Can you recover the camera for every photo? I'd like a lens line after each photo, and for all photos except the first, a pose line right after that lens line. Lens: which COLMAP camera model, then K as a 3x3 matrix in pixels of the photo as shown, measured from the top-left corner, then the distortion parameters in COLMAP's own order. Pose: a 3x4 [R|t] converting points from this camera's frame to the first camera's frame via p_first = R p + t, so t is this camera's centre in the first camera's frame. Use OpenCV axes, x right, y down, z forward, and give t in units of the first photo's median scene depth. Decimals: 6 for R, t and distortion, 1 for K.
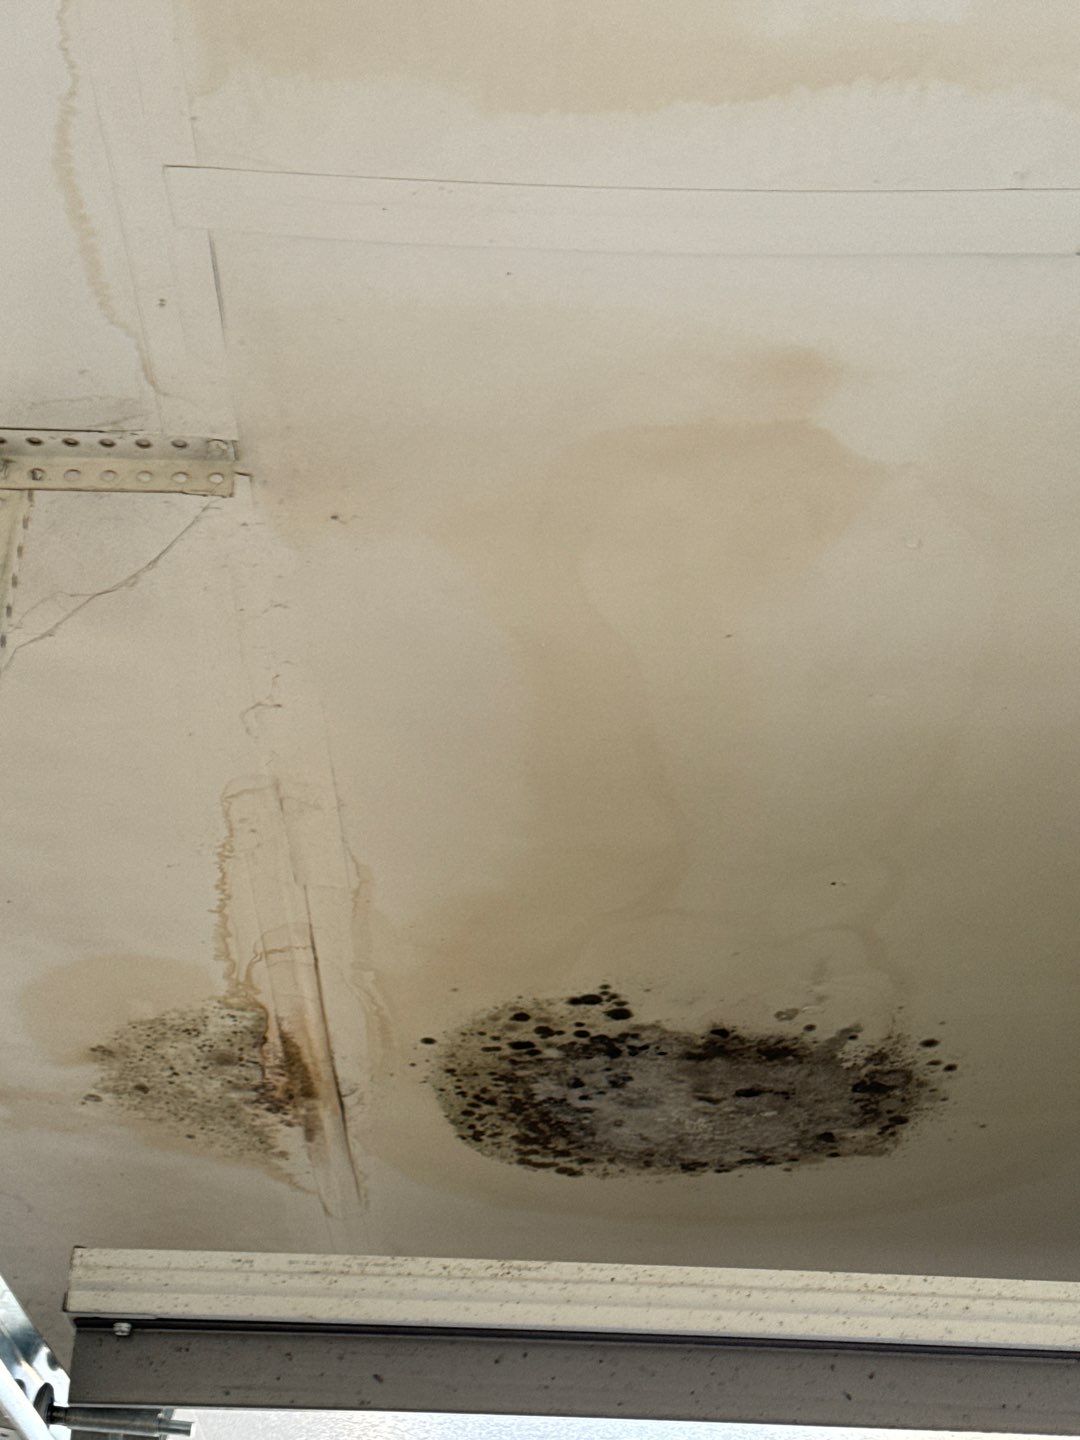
lens RADIAL K [[2303.5, 0, 540.0], [0, 2303.5, 720.0], [0, 0, 1]] dist [0.111599, 0.025917]
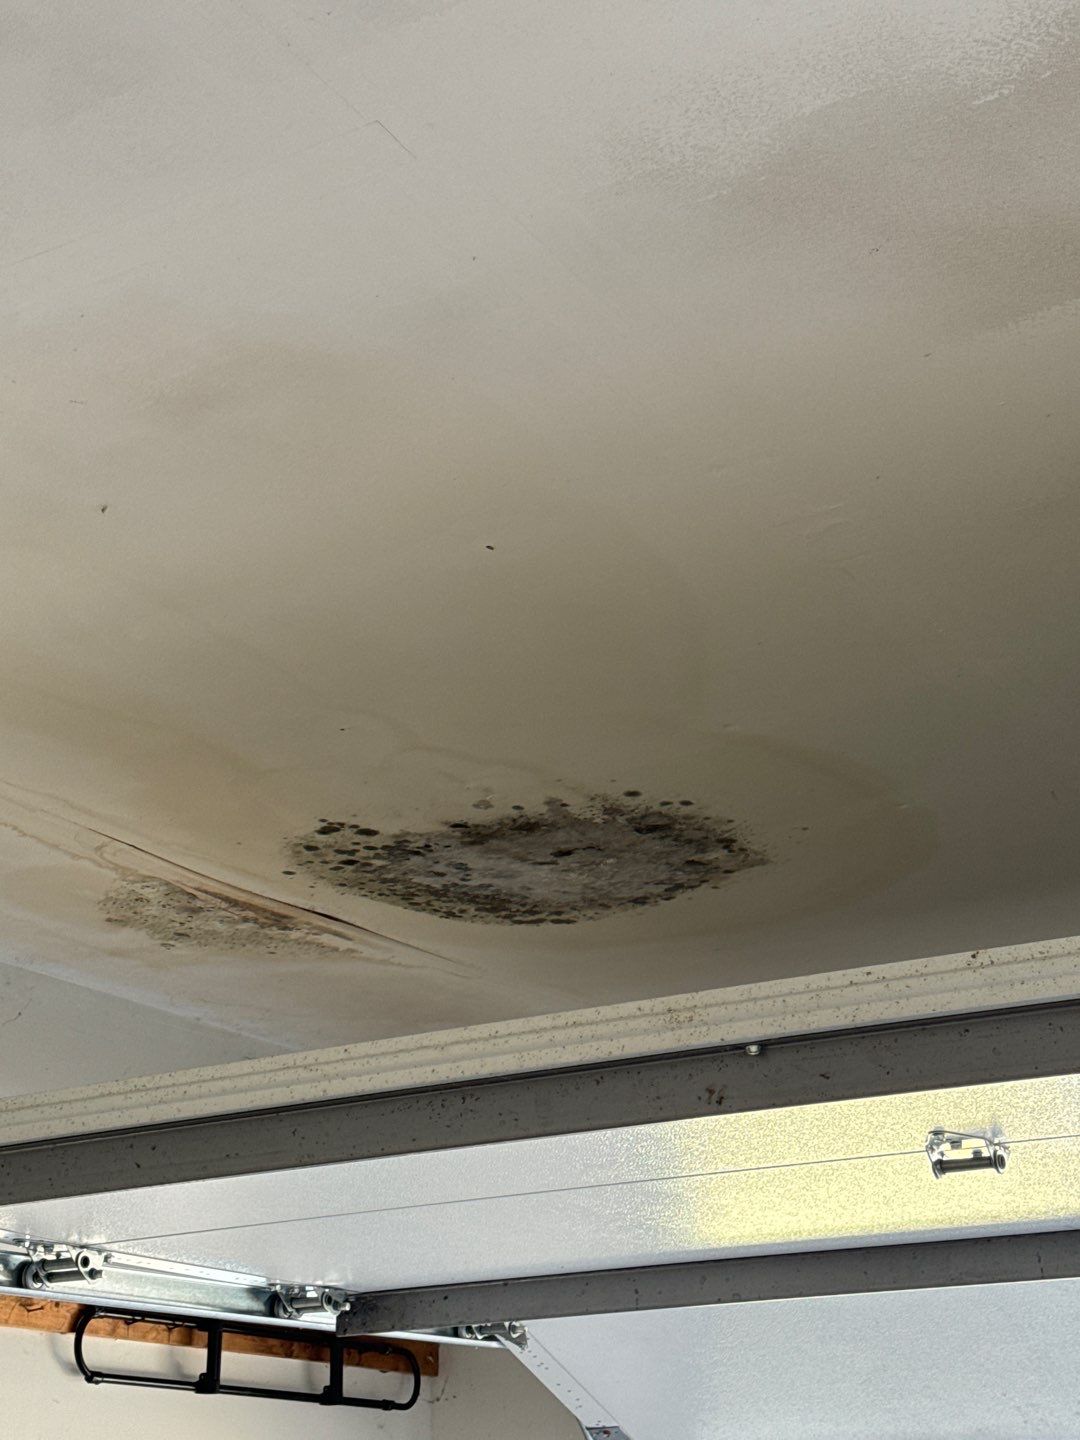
lens RADIAL K [[2303.5, 0, 540.0], [0, 2303.5, 720.0], [0, 0, 1]] dist [0.111599, 0.025917]
pose [[0.848351, -0.217831, -0.482546, 0.687525], [0.288760, 0.954311, 0.076865, 0.001733], [0.443755, -0.204549, 0.872491, -0.023334]]
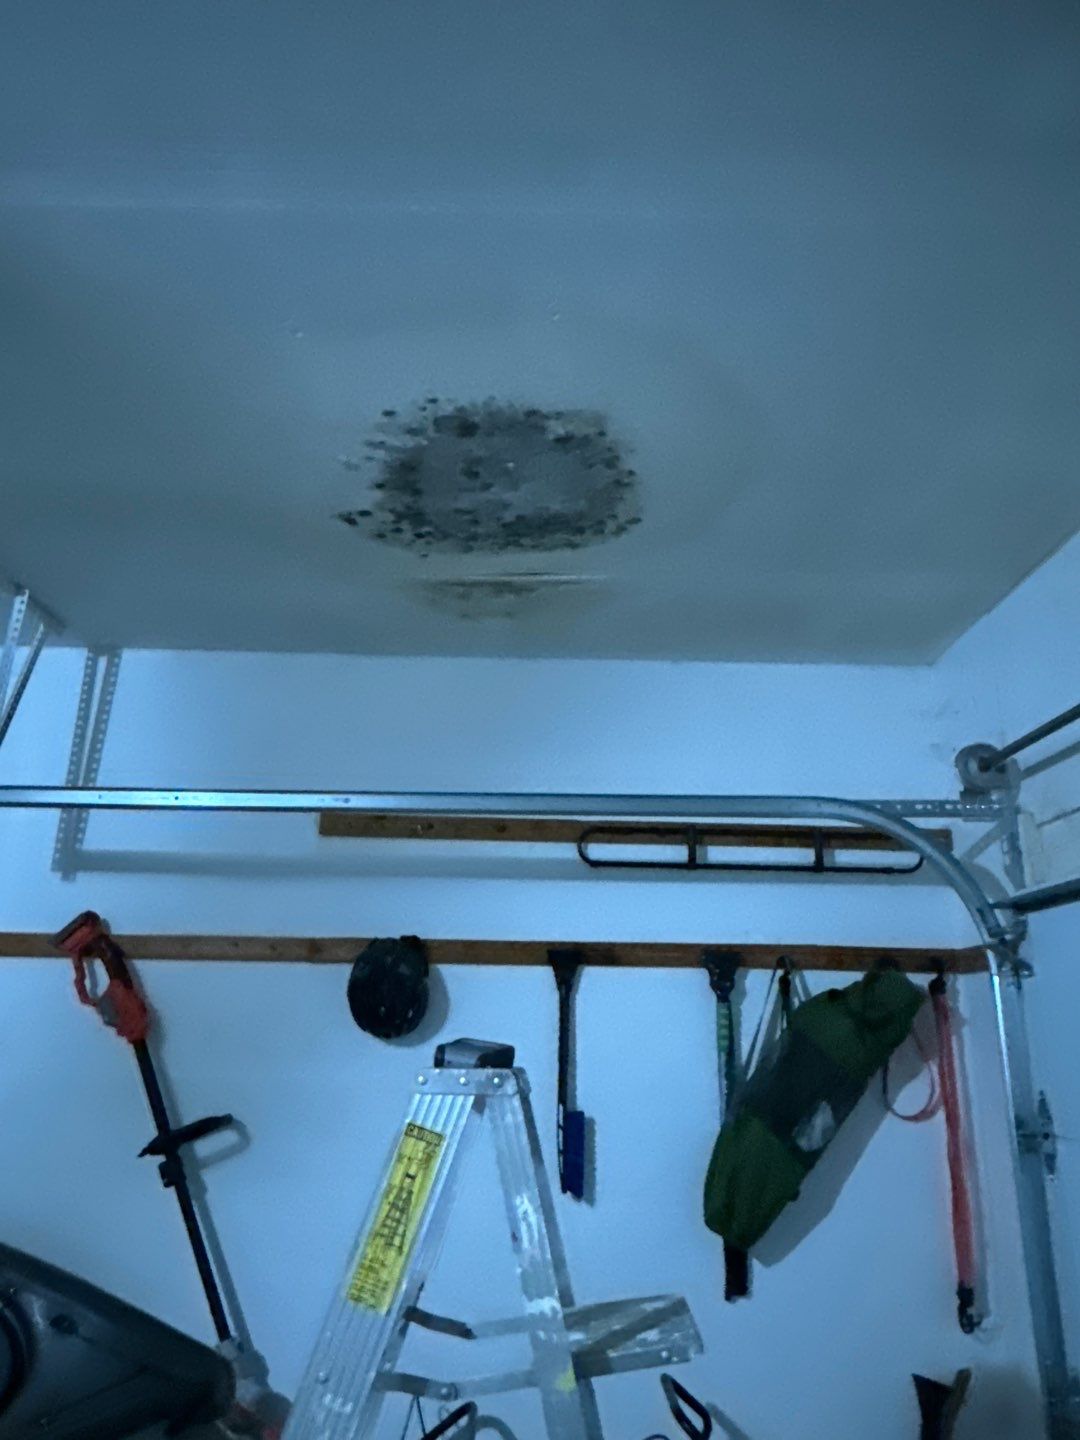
lens RADIAL K [[1029.1, 0, 540.0], [0, 1029.1, 720.0], [0, 0, 1]] dist [-0.005674, -0.000792]
pose [[-0.013300, -0.318386, -0.947868, 0.786510], [0.470933, 0.834238, -0.286826, 0.578112], [0.882069, -0.450197, 0.138843, 0.884039]]
